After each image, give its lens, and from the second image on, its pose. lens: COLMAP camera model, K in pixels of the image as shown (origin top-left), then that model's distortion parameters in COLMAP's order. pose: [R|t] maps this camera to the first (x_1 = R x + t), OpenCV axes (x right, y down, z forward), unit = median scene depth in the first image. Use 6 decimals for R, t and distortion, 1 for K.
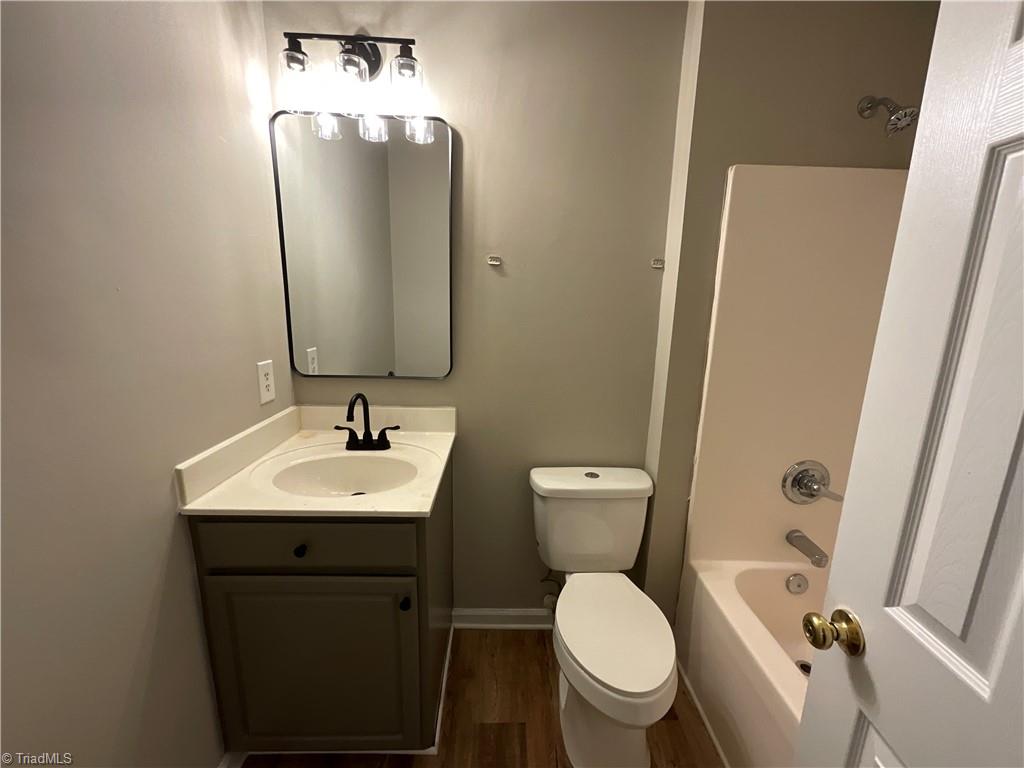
lens RADIAL K [[419.6, 0, 511.7], [0, 419.6, 385.6], [0, 0, 1]] dist [-0.006808, 0.006057]
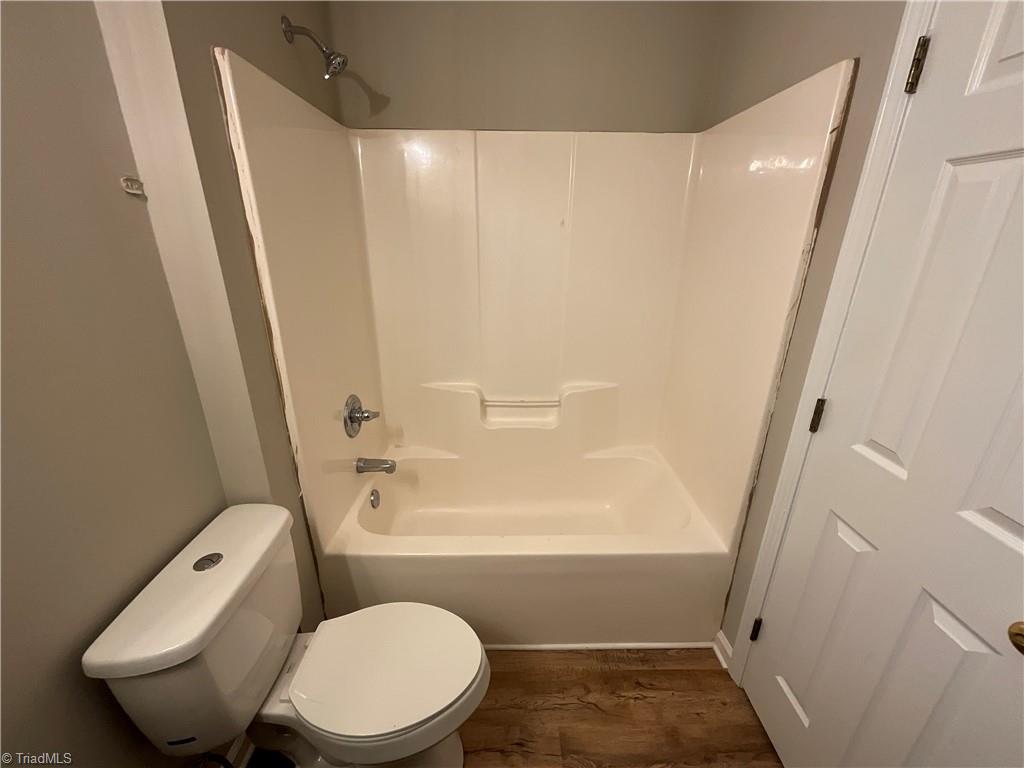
lens RADIAL K [[417.1, 0, 512.3], [0, 417.1, 386.0], [0, 0, 1]] dist [-0.000071, 0.000122]
pose [[0.010606, -0.364479, 0.931151, -0.277122], [0.193559, 0.914340, 0.355694, -0.148532], [-0.981031, 0.176461, 0.080246, 0.508279]]
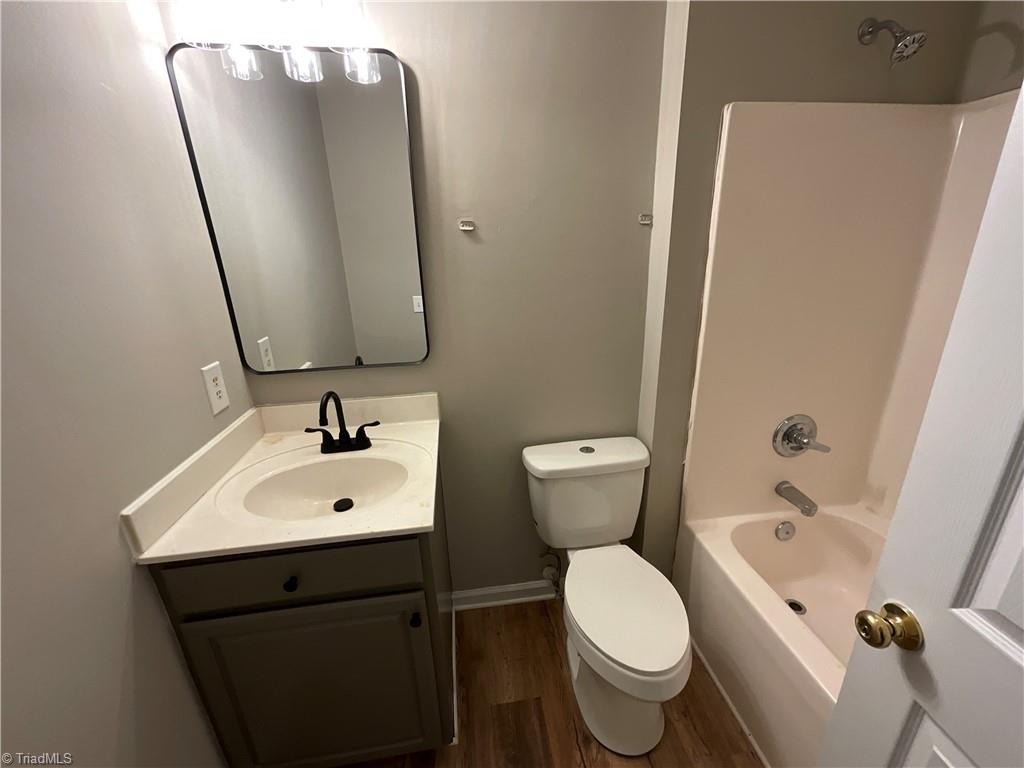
lens RADIAL K [[417.1, 0, 512.3], [0, 417.1, 386.0], [0, 0, 1]] dist [-0.000071, 0.000122]
pose [[0.991846, -0.088254, 0.091936, -0.058129], [0.076749, 0.989567, 0.121929, -0.065781], [-0.101737, -0.113878, 0.988272, 0.089100]]
